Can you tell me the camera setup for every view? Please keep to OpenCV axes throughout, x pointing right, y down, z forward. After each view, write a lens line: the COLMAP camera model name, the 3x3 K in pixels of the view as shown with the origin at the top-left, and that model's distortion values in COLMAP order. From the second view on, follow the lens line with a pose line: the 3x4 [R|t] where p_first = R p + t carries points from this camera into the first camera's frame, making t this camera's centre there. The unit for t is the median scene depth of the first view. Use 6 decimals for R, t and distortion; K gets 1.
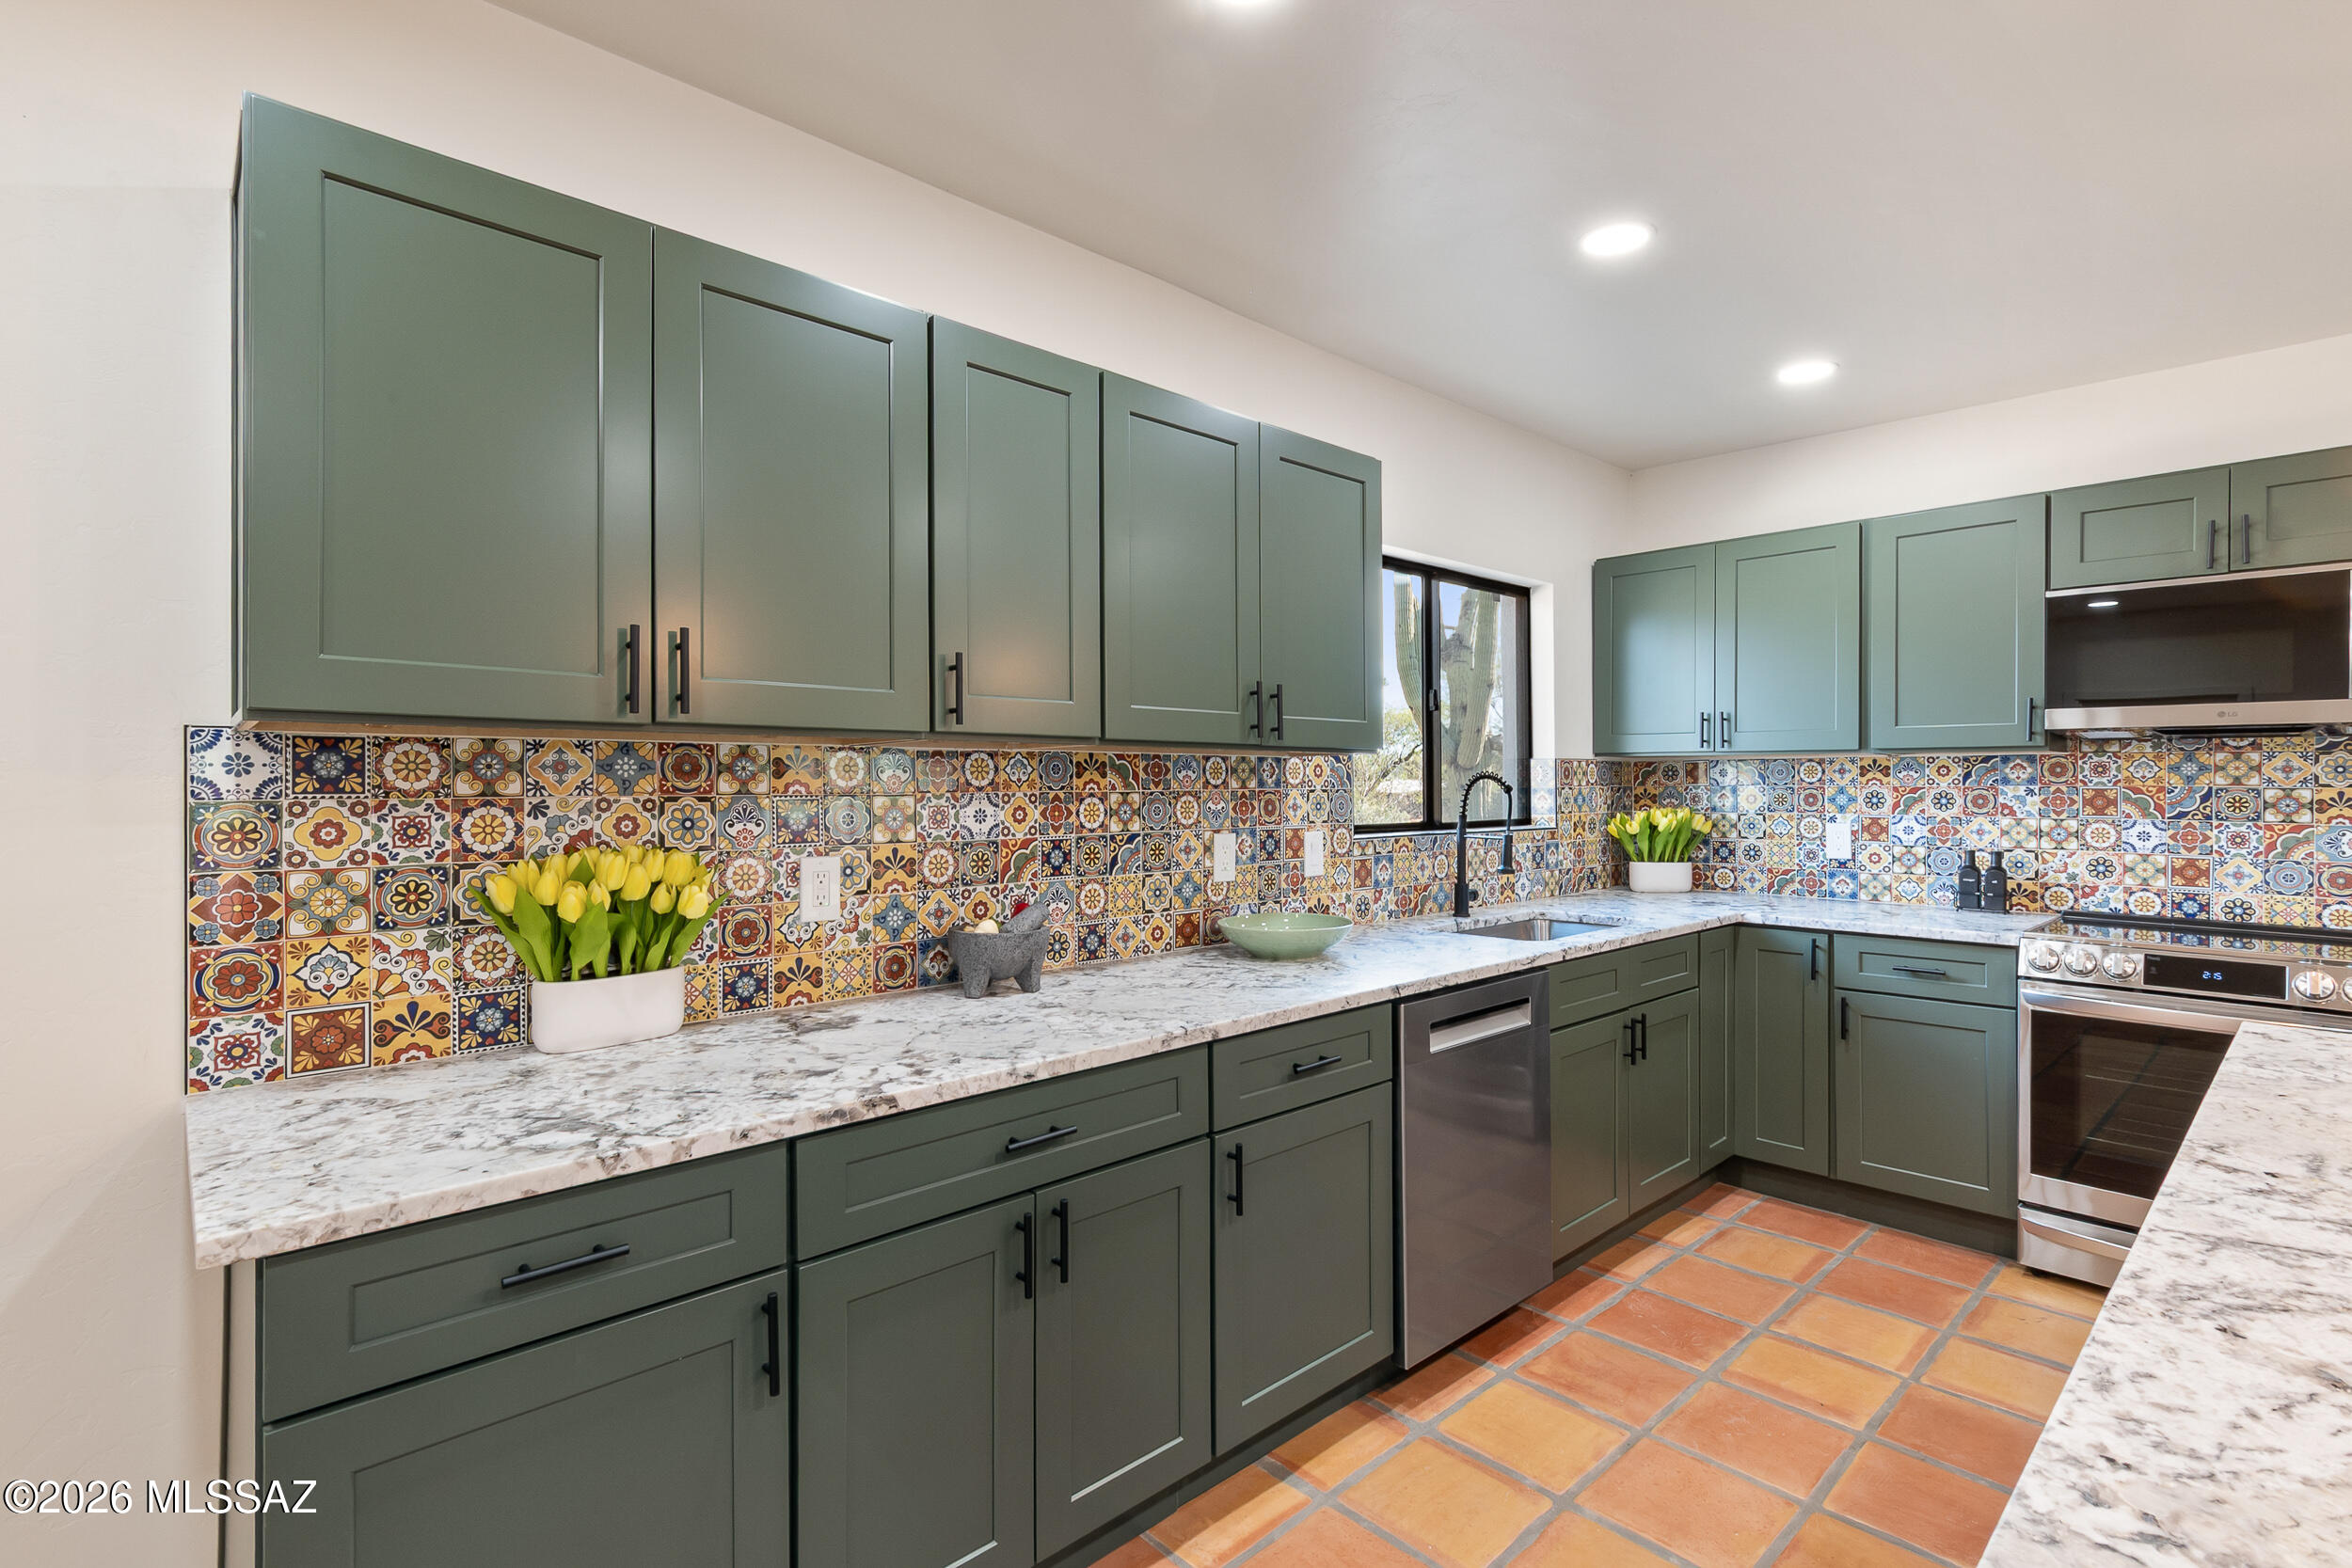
lens RADIAL K [[1062.5, 0, 1180.7], [0, 1062.5, 781.1], [0, 0, 1]] dist [0.000987, 0.001284]
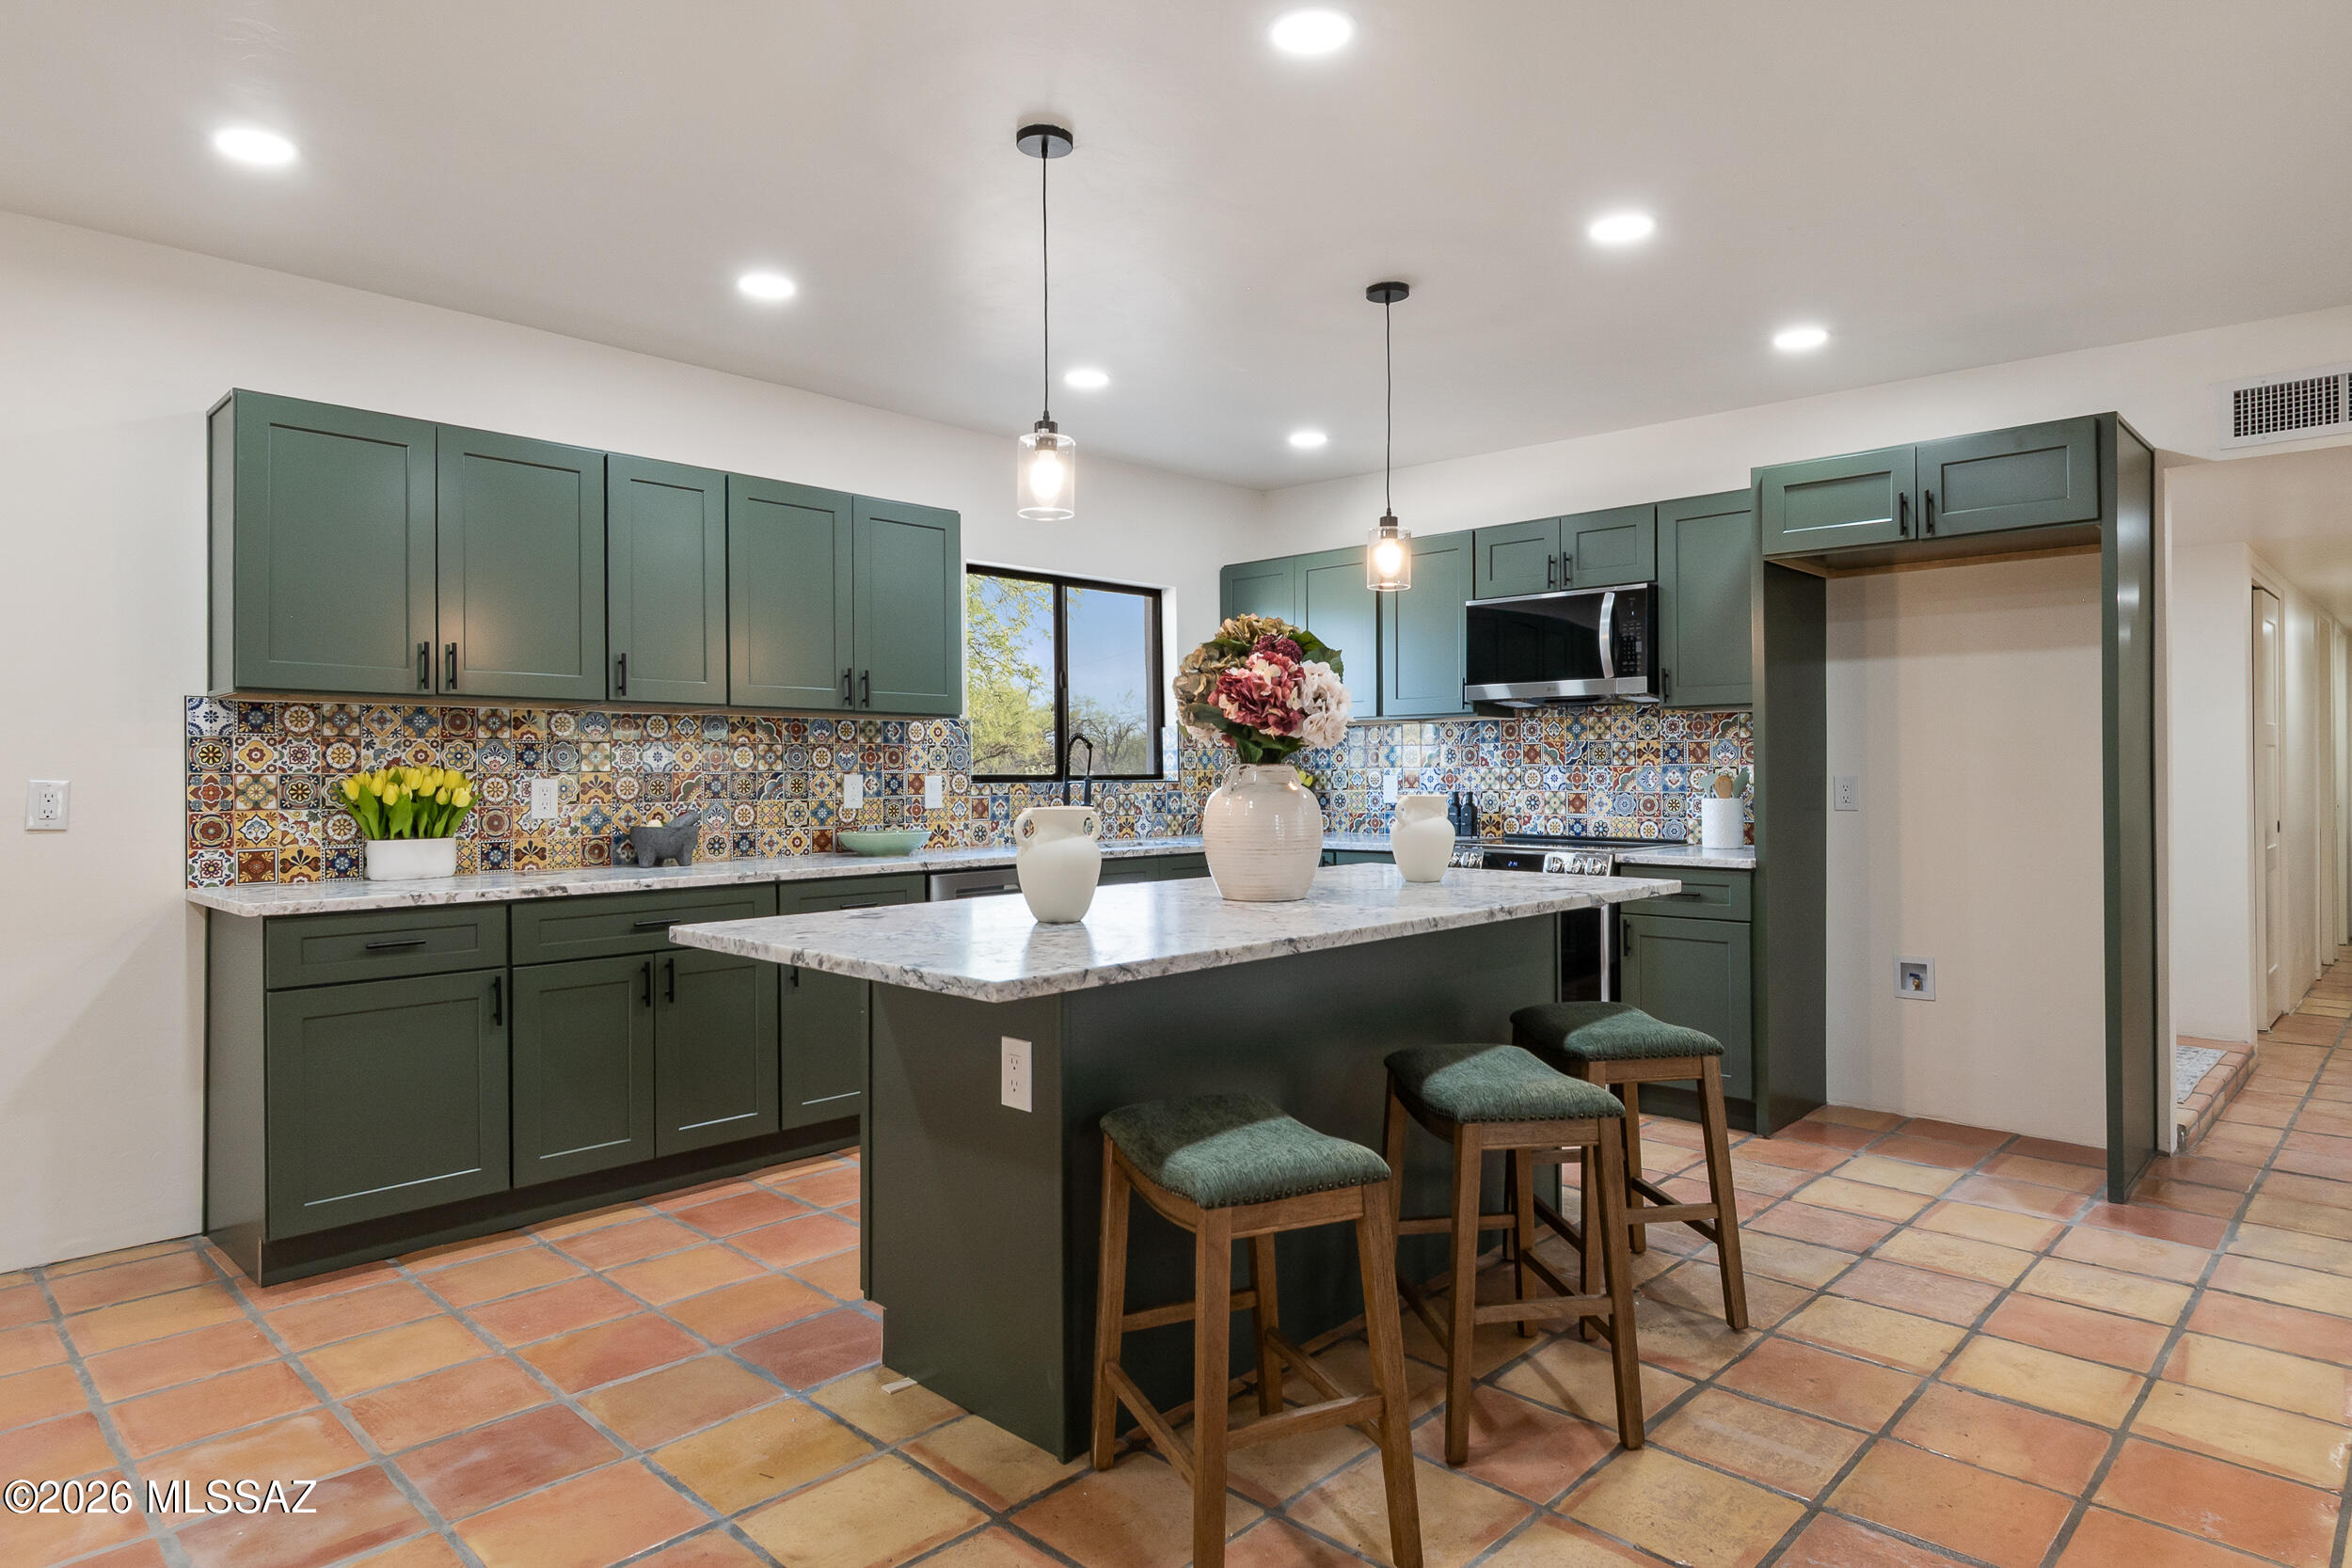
lens RADIAL K [[1279.8, 0, 1163.3], [0, 1279.8, 766.2], [0, 0, 1]] dist [0.001823, -0.003718]
pose [[0.998586, -0.005149, 0.052920, 0.437323], [0.005508, 0.999963, -0.006647, 0.062238], [-0.052883, 0.006929, 0.998577, -0.871981]]
